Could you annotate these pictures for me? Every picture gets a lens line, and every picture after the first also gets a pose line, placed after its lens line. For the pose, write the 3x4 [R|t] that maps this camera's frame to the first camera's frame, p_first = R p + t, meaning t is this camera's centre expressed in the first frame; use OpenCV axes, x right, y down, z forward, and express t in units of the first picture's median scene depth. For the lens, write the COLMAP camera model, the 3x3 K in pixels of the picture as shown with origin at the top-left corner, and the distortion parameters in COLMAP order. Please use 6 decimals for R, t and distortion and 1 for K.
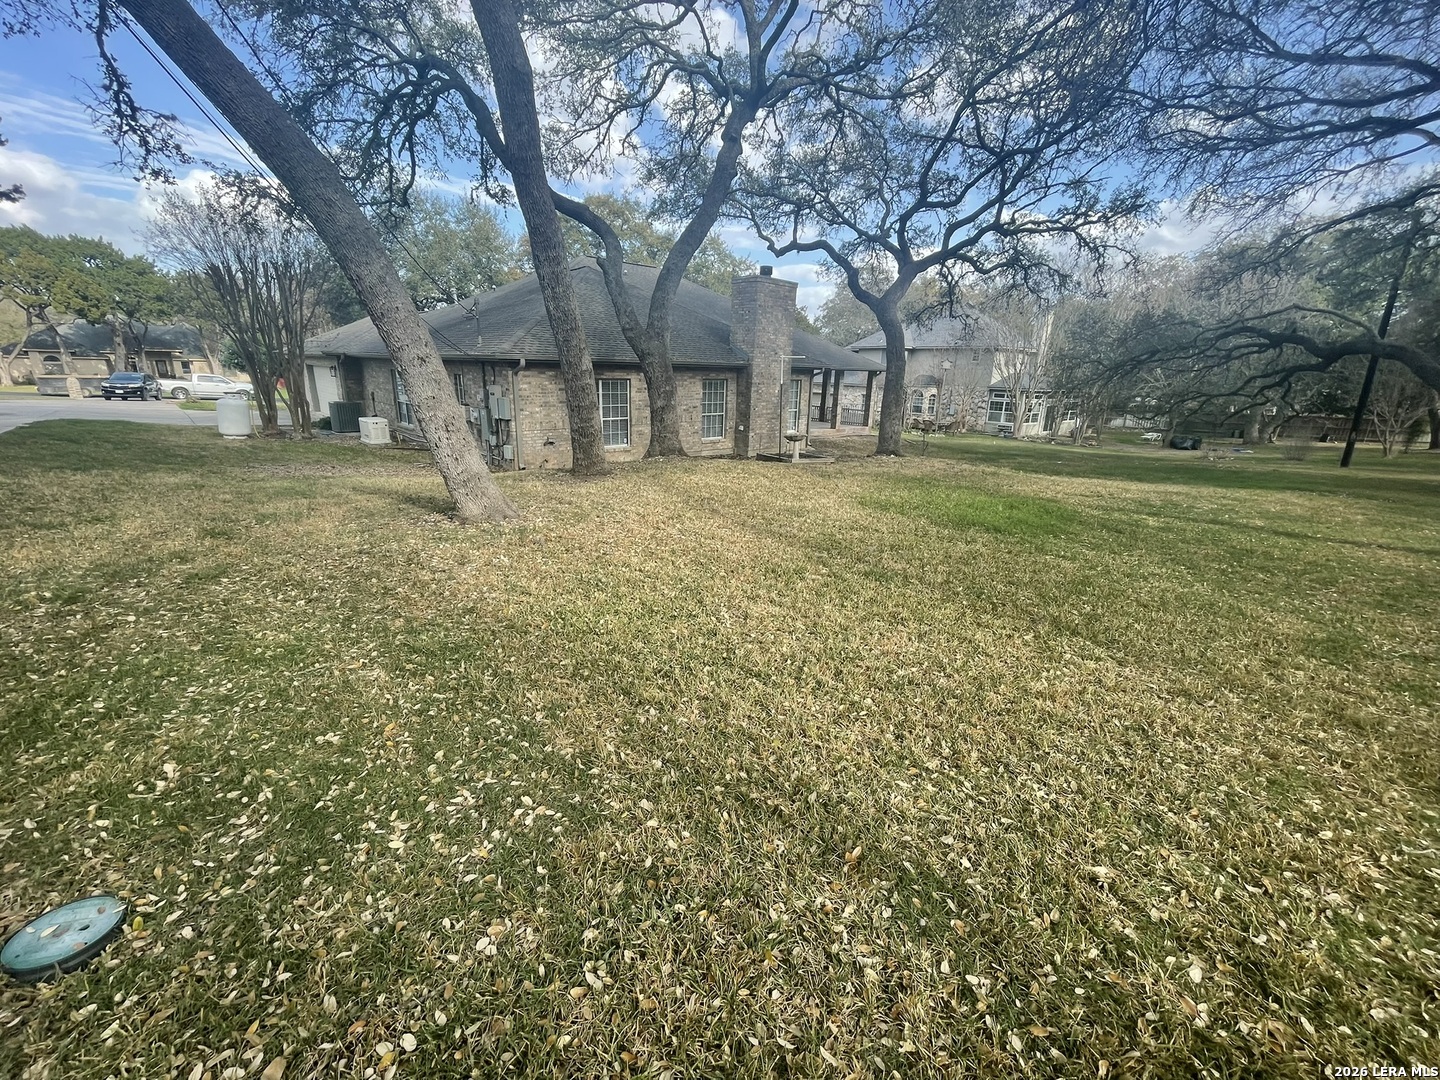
lens RADIAL K [[585.2, 0, 720.0], [0, 585.2, 540.0], [0, 0, 1]] dist [-0.003998, 0.000538]
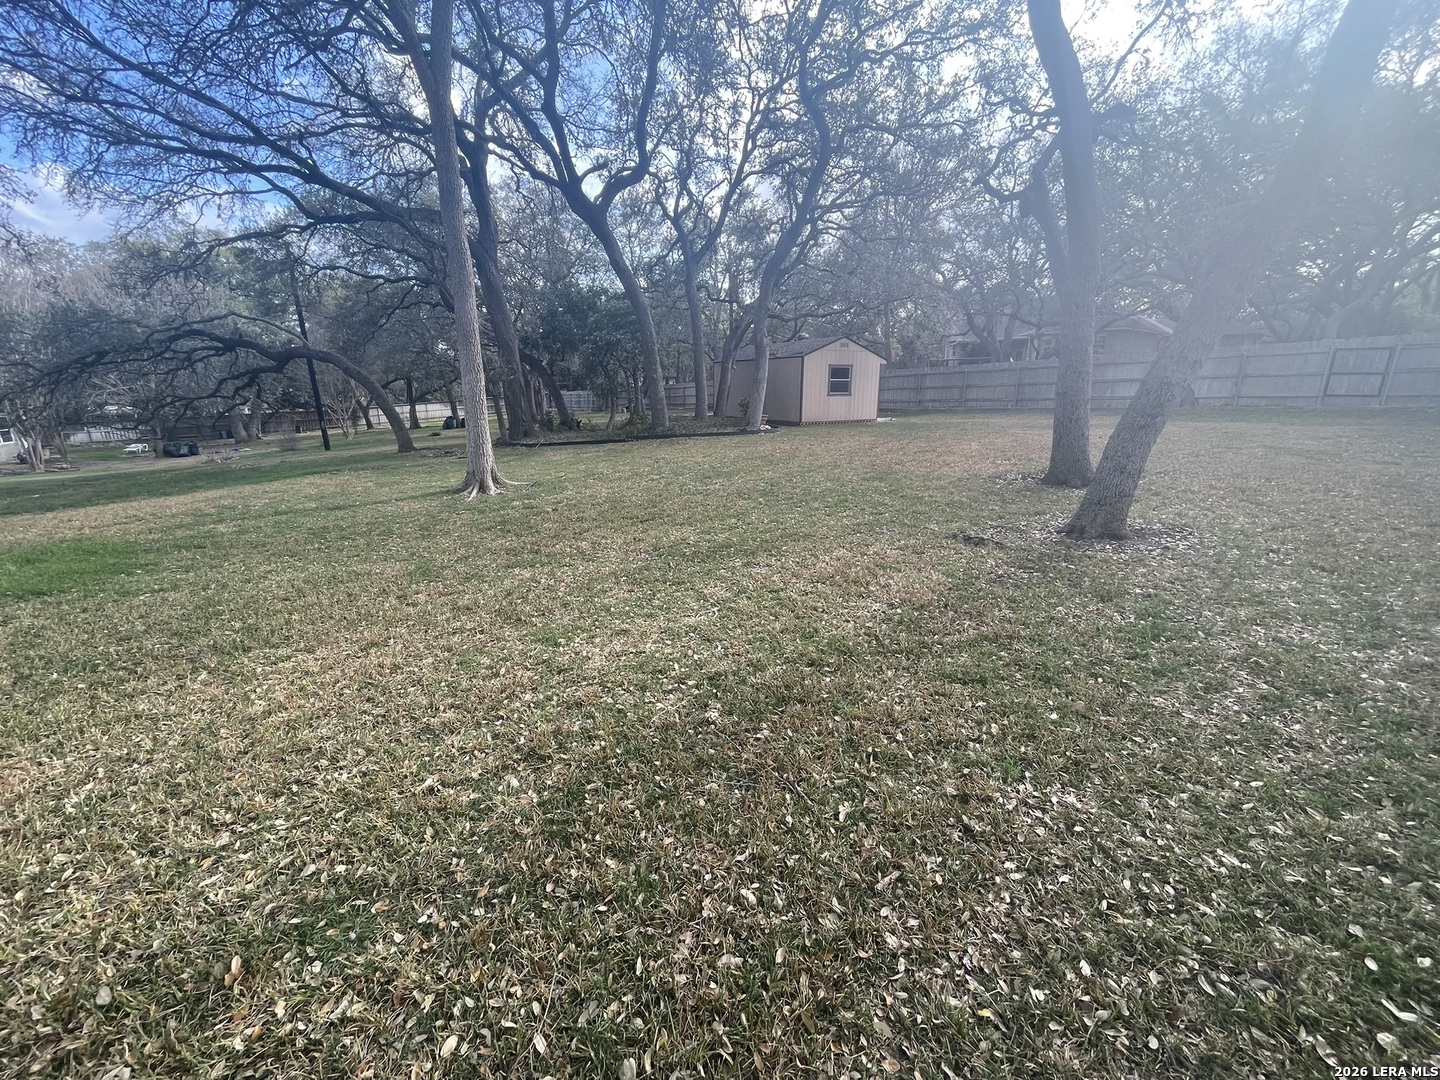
lens RADIAL K [[585.2, 0, 720.0], [0, 585.2, 540.0], [0, 0, 1]] dist [-0.003998, 0.000538]
pose [[0.145035, -0.282531, 0.948231, -0.137261], [0.286062, 0.929409, 0.233168, -0.007731], [-0.947171, 0.237435, 0.215618, 0.019595]]
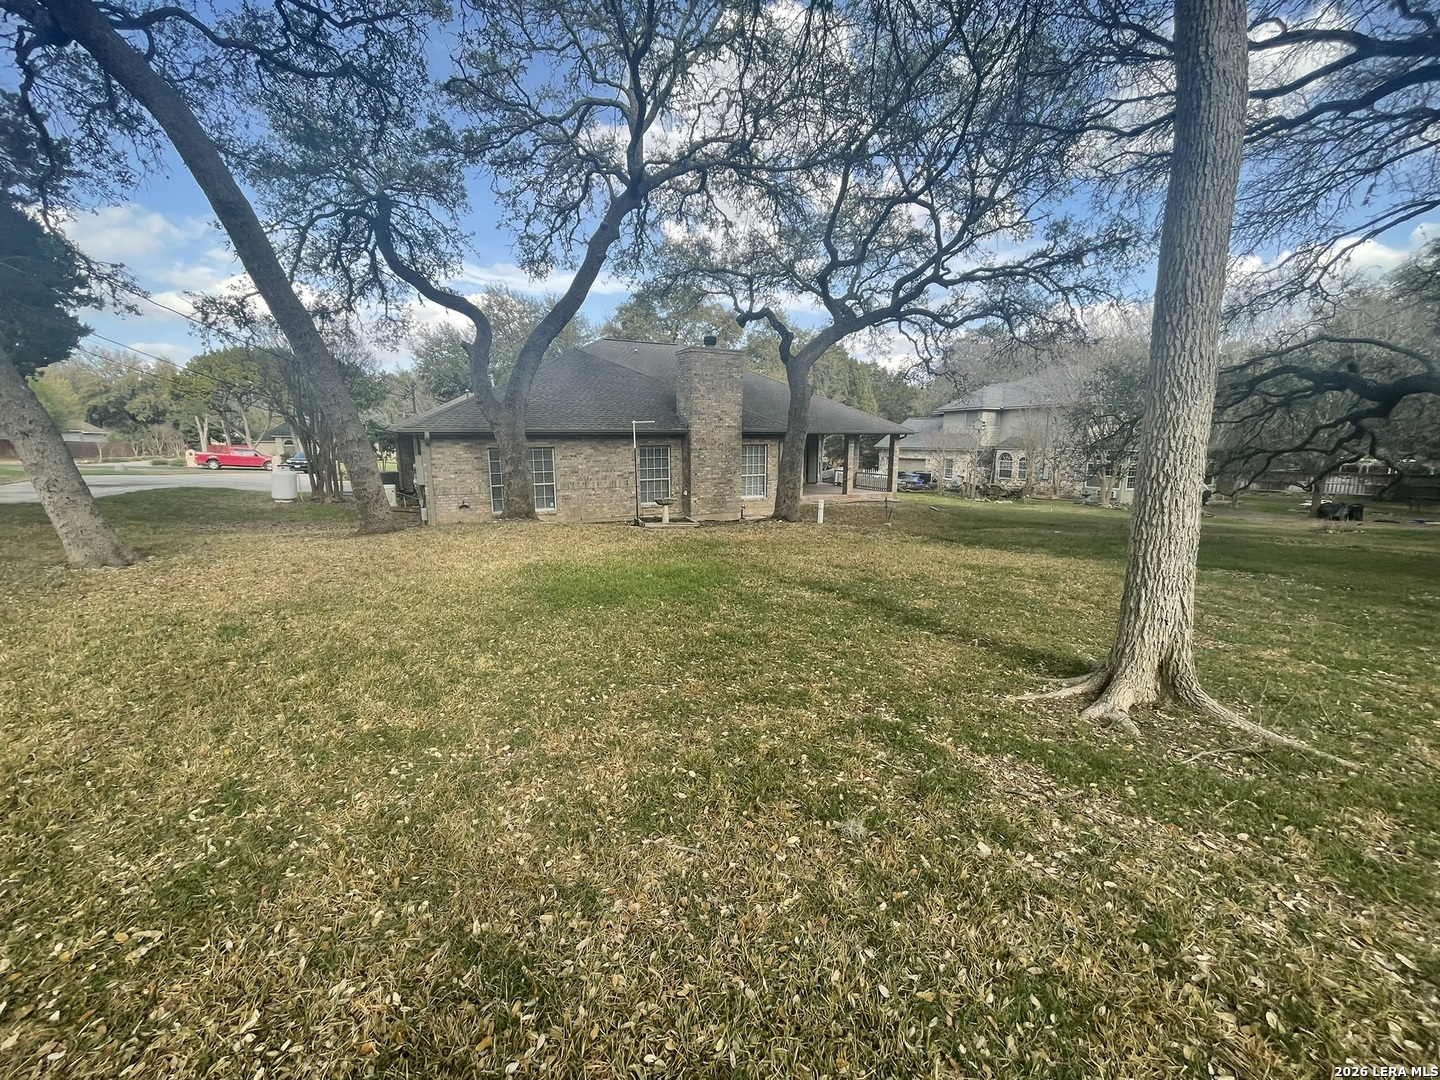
lens RADIAL K [[585.2, 0, 720.0], [0, 585.2, 540.0], [0, 0, 1]] dist [-0.003998, 0.000538]
pose [[0.965489, 0.018245, -0.259803, 2.562703], [-0.047624, 0.993092, -0.107241, -0.050441], [0.256052, 0.115913, 0.959688, 0.456951]]
